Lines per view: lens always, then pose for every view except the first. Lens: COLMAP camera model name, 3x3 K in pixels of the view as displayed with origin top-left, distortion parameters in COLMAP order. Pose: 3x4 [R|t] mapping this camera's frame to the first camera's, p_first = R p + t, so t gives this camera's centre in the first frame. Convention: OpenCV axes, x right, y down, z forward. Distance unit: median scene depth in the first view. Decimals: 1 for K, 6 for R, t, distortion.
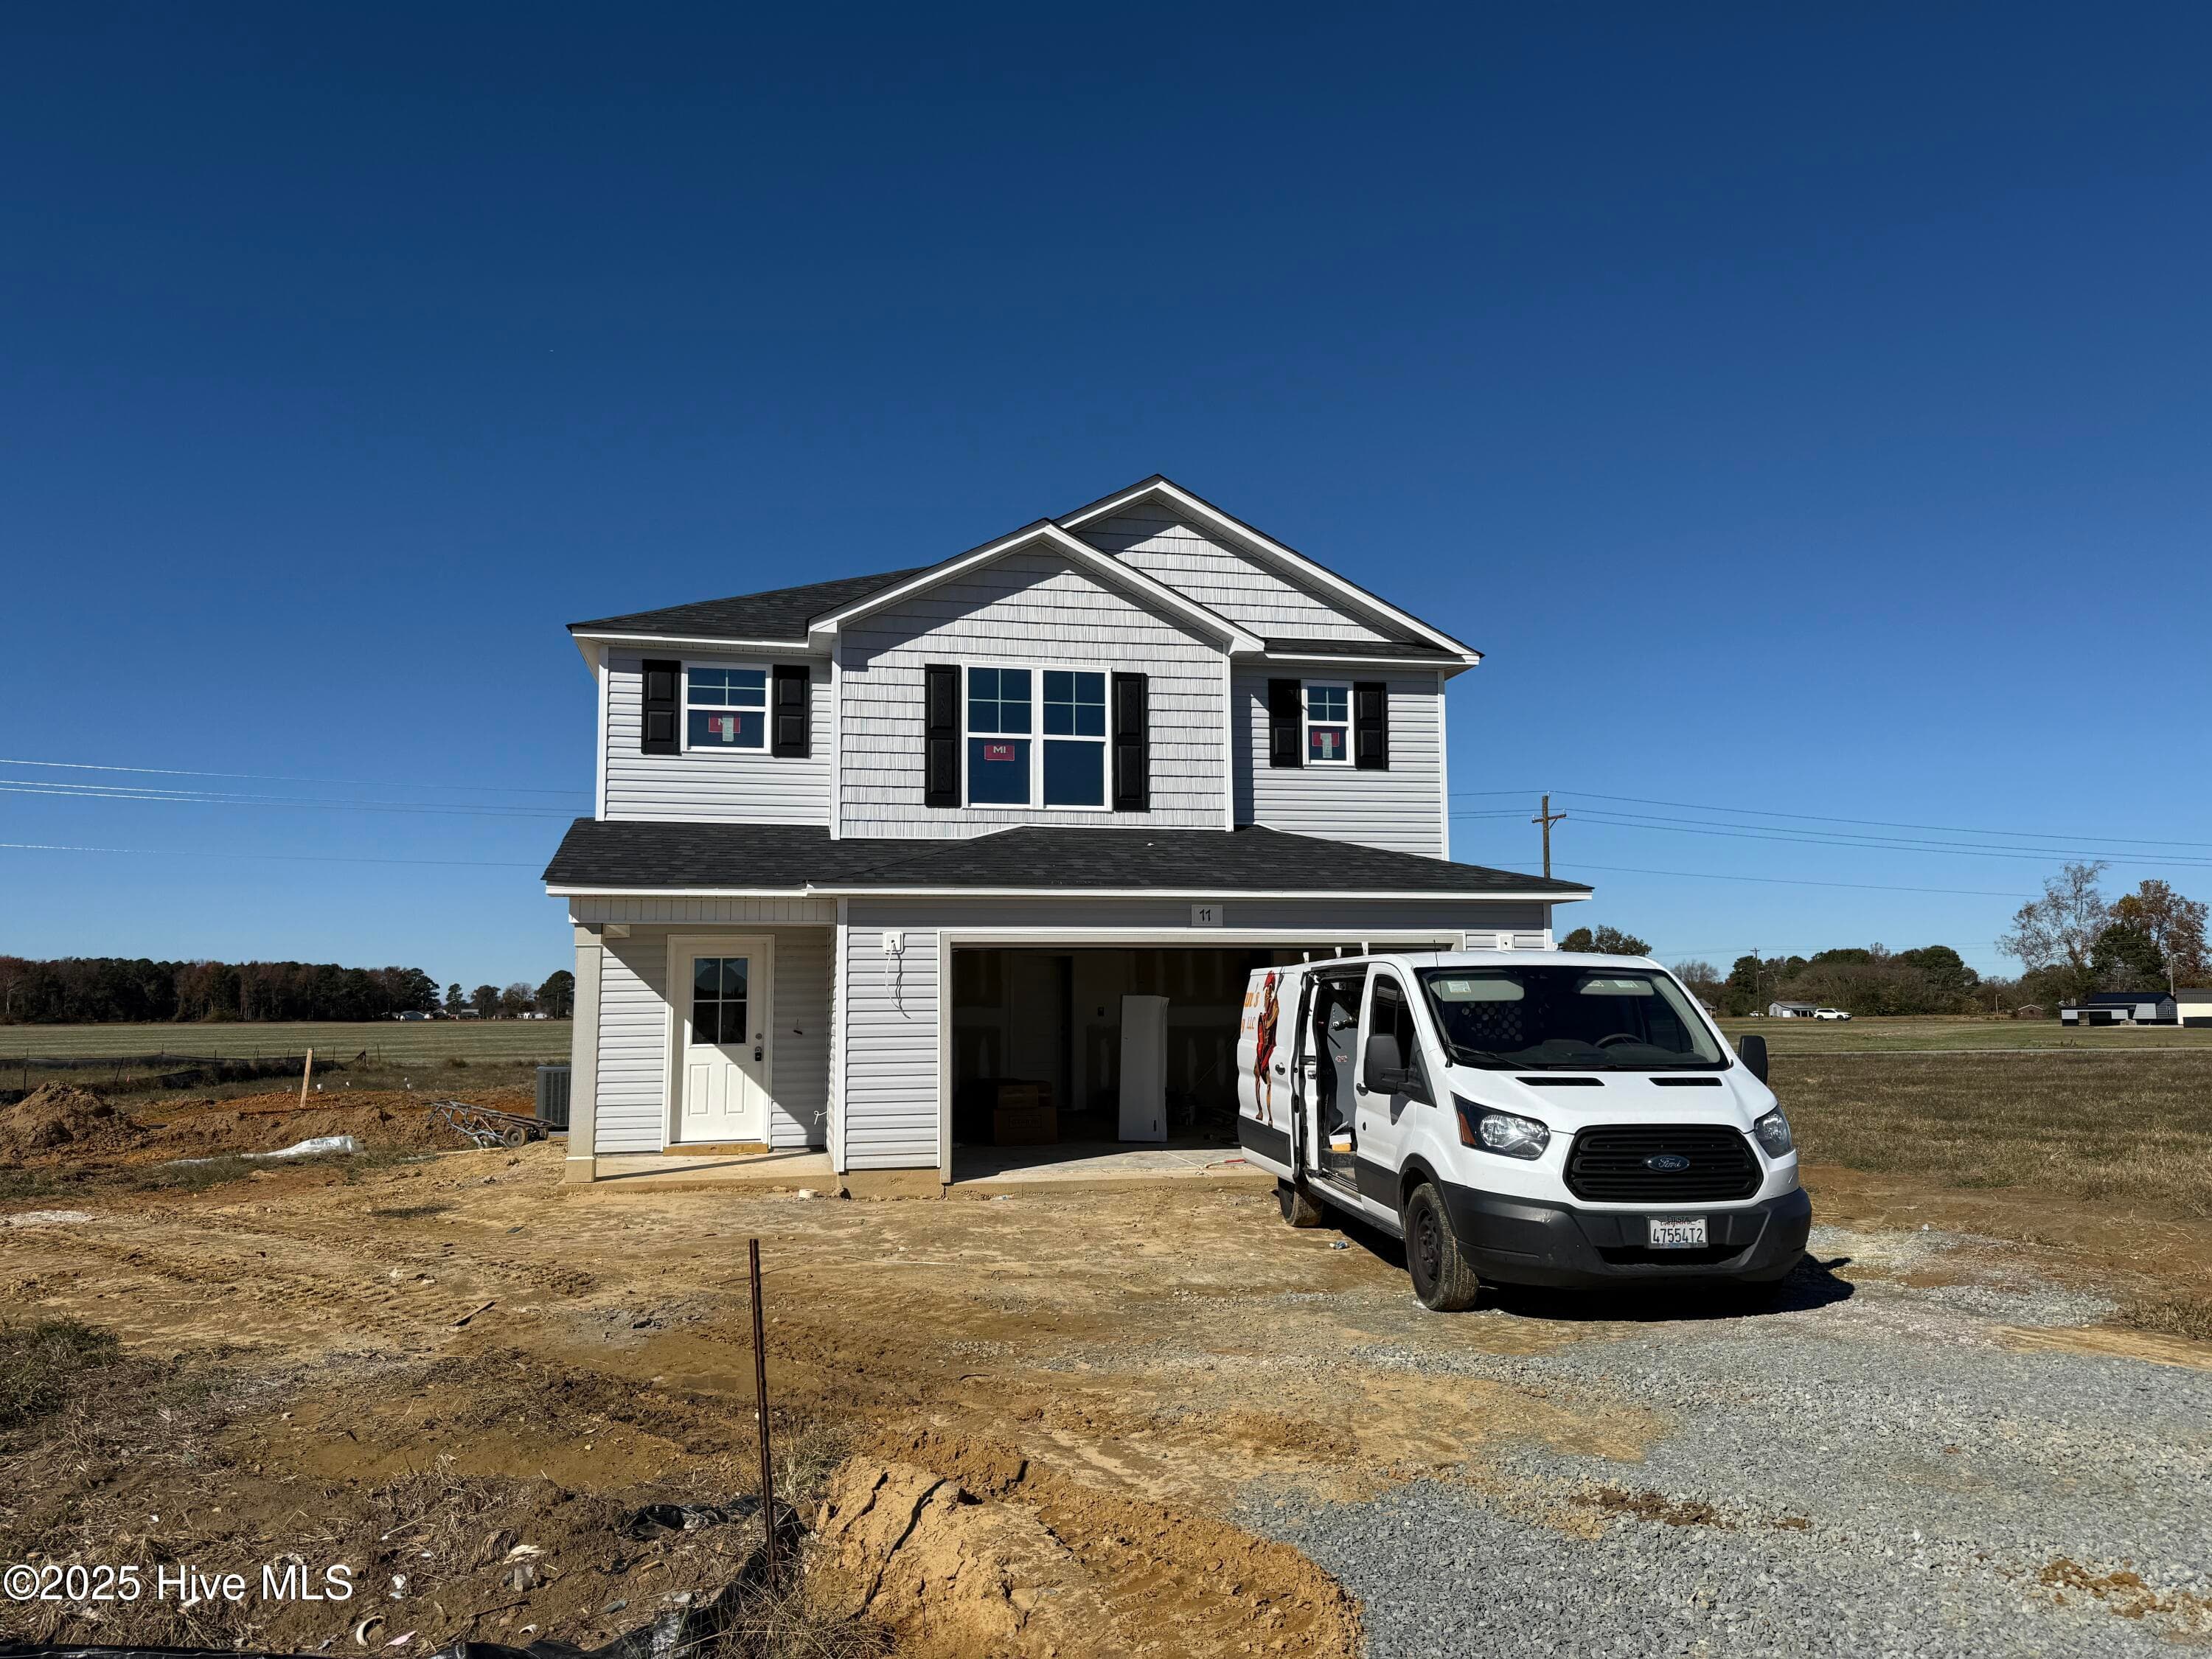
lens RADIAL K [[1567.5, 0, 1109.6], [0, 1567.5, 824.4], [0, 0, 1]] dist [0.038361, -0.053216]
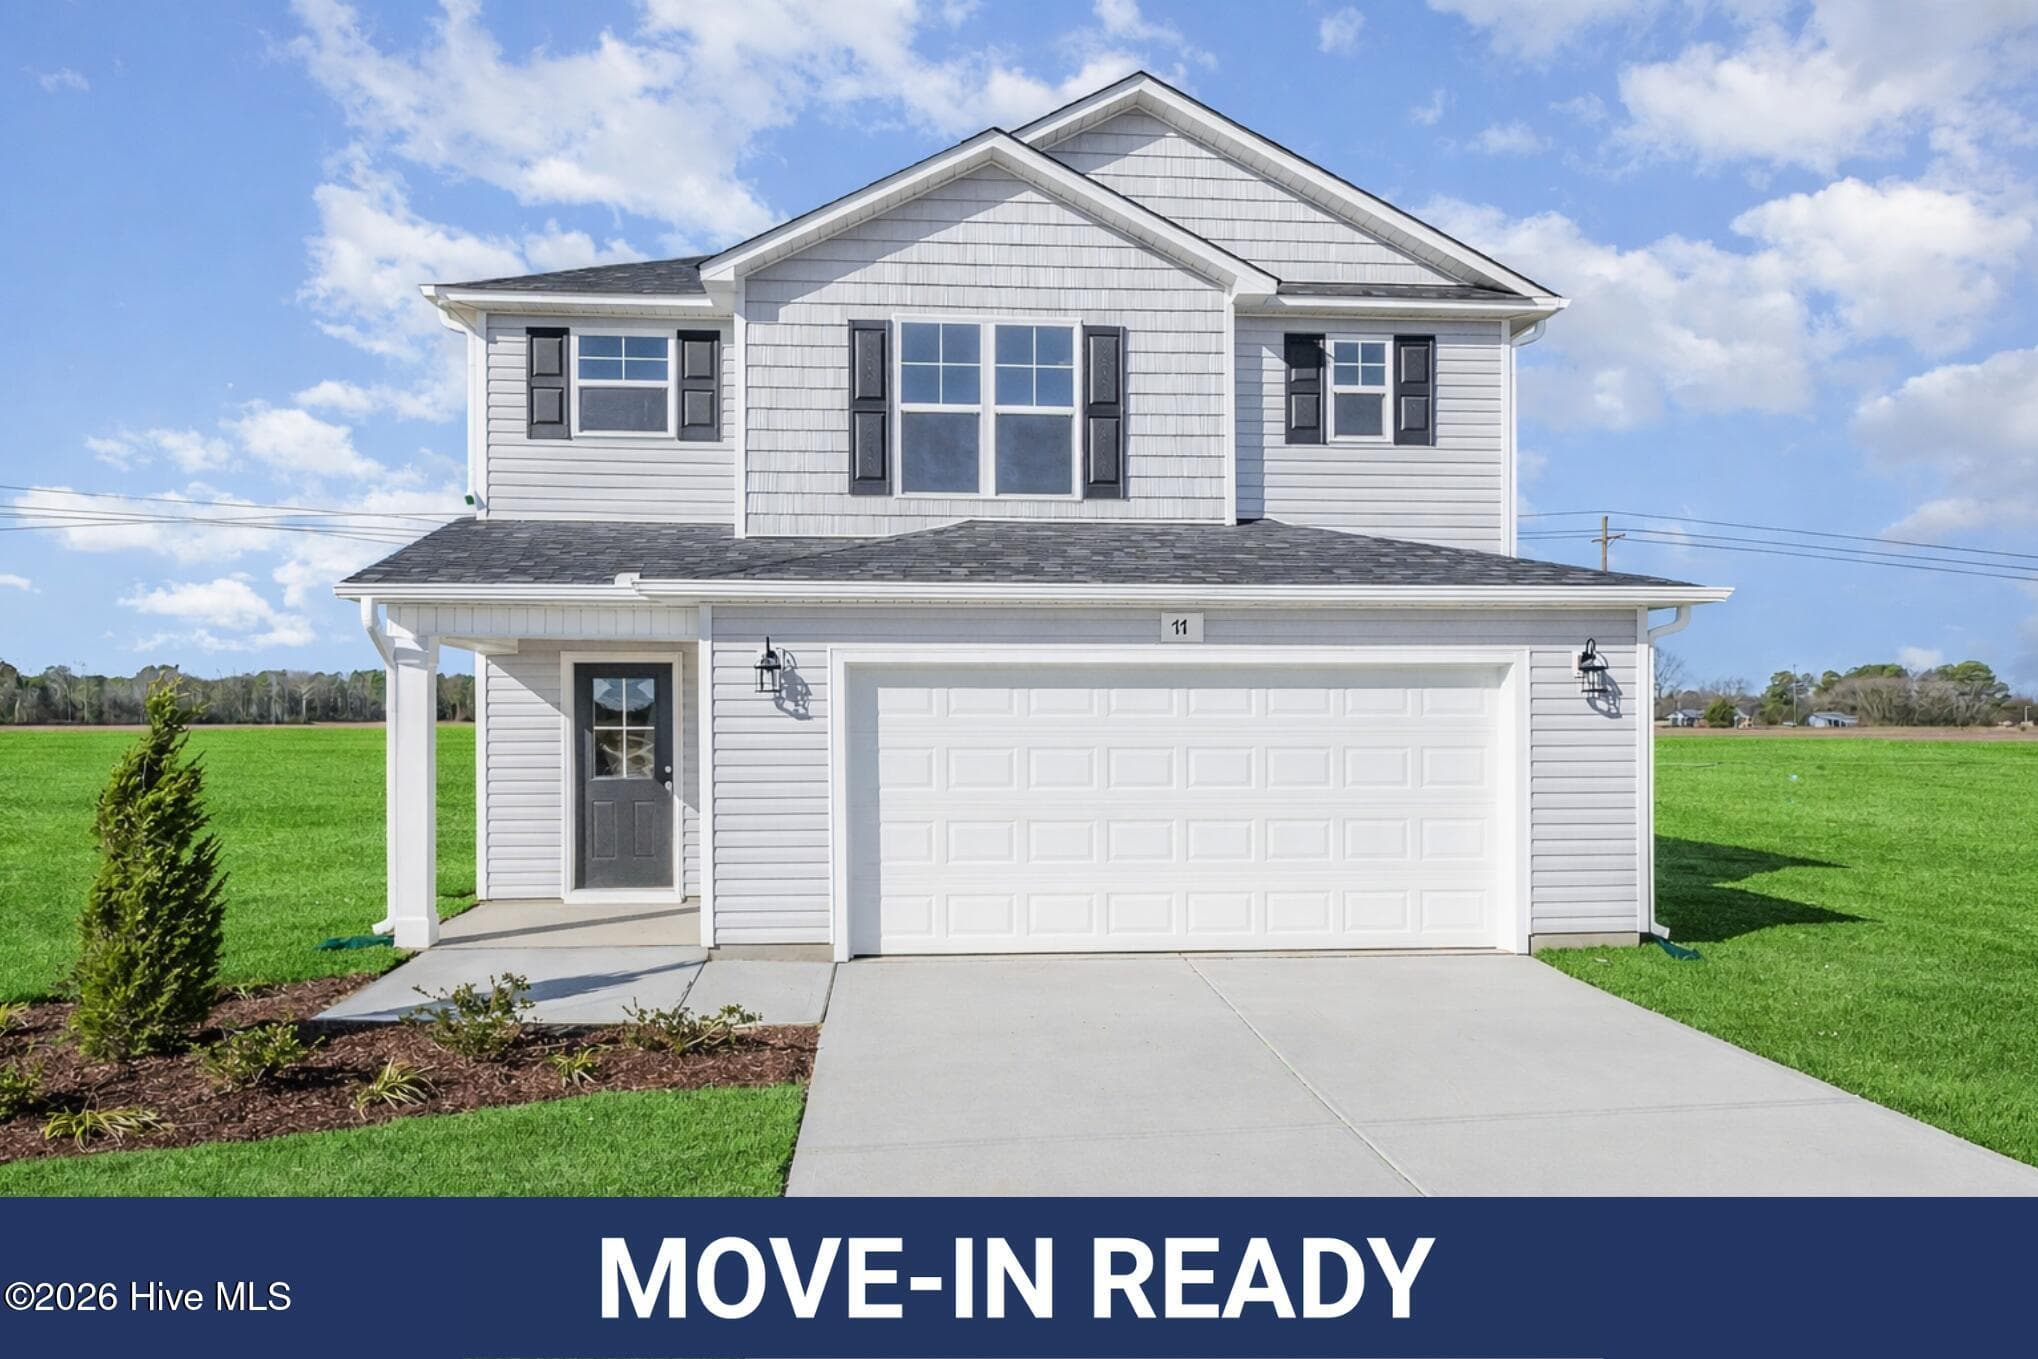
lens RADIAL K [[1343.5, 0, 1017.2], [0, 1343.5, 715.5], [0, 0, 1]] dist [-0.018841, 0.013339]
pose [[0.990905, 0.006445, -0.134409, 0.062390], [0.009434, 0.993067, 0.117170, 0.020378], [0.134232, -0.117372, 0.983974, 0.298816]]
